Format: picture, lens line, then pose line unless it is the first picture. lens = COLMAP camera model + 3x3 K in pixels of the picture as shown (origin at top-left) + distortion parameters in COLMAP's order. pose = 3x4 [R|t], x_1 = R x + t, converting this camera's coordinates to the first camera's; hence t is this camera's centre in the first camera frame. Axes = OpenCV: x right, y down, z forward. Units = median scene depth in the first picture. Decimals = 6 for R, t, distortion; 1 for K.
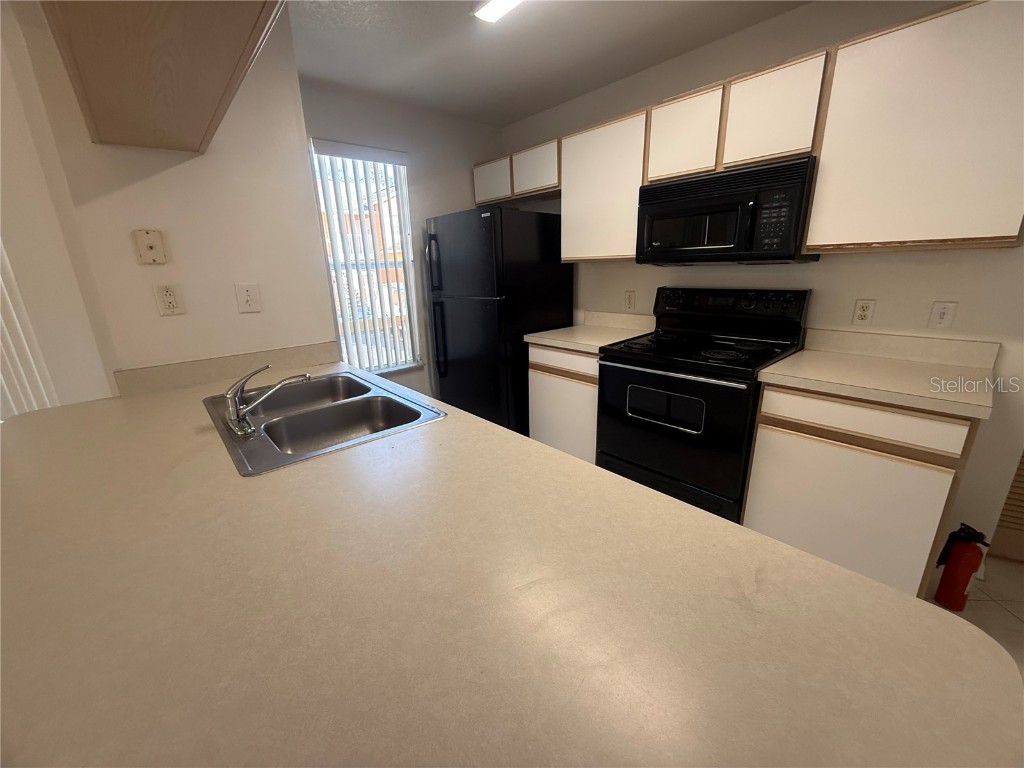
lens RADIAL K [[406.3, 0, 501.6], [0, 406.3, 382.7], [0, 0, 1]] dist [0.001596, -0.001542]
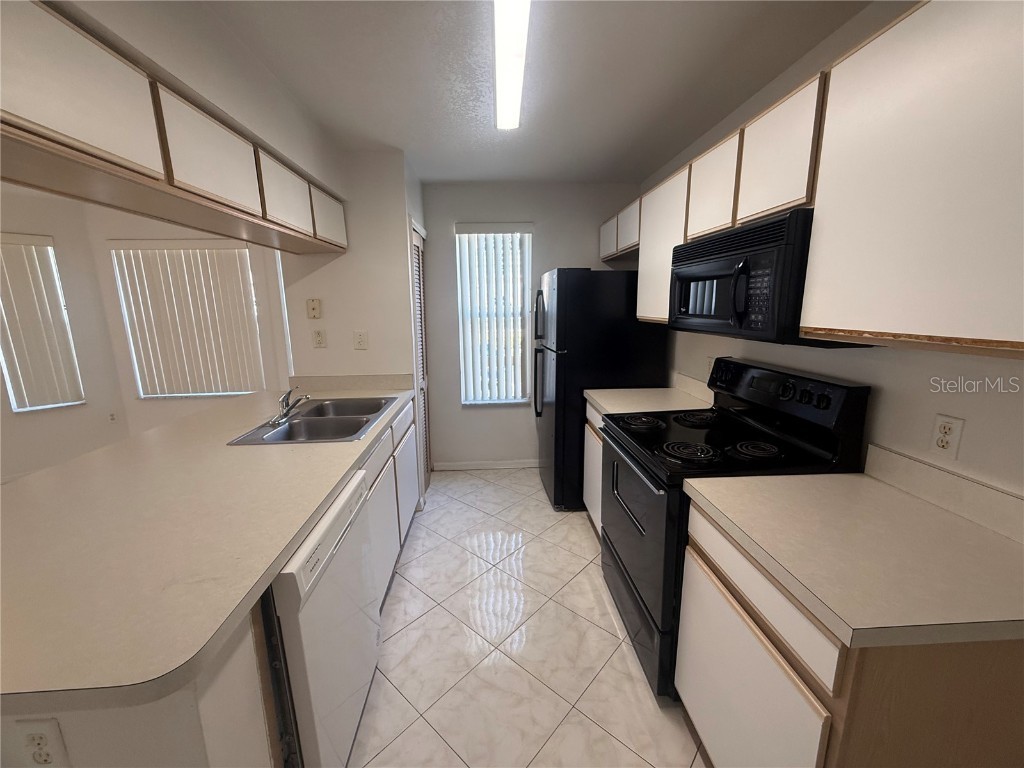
lens RADIAL K [[406.3, 0, 514.2], [0, 406.3, 381.5], [0, 0, 1]] dist [0.001596, -0.001542]
pose [[0.791329, 0.134650, -0.596379, 0.729394], [-0.179288, 0.983670, -0.015804, -0.128143], [0.584512, 0.119430, 0.802547, 0.123502]]
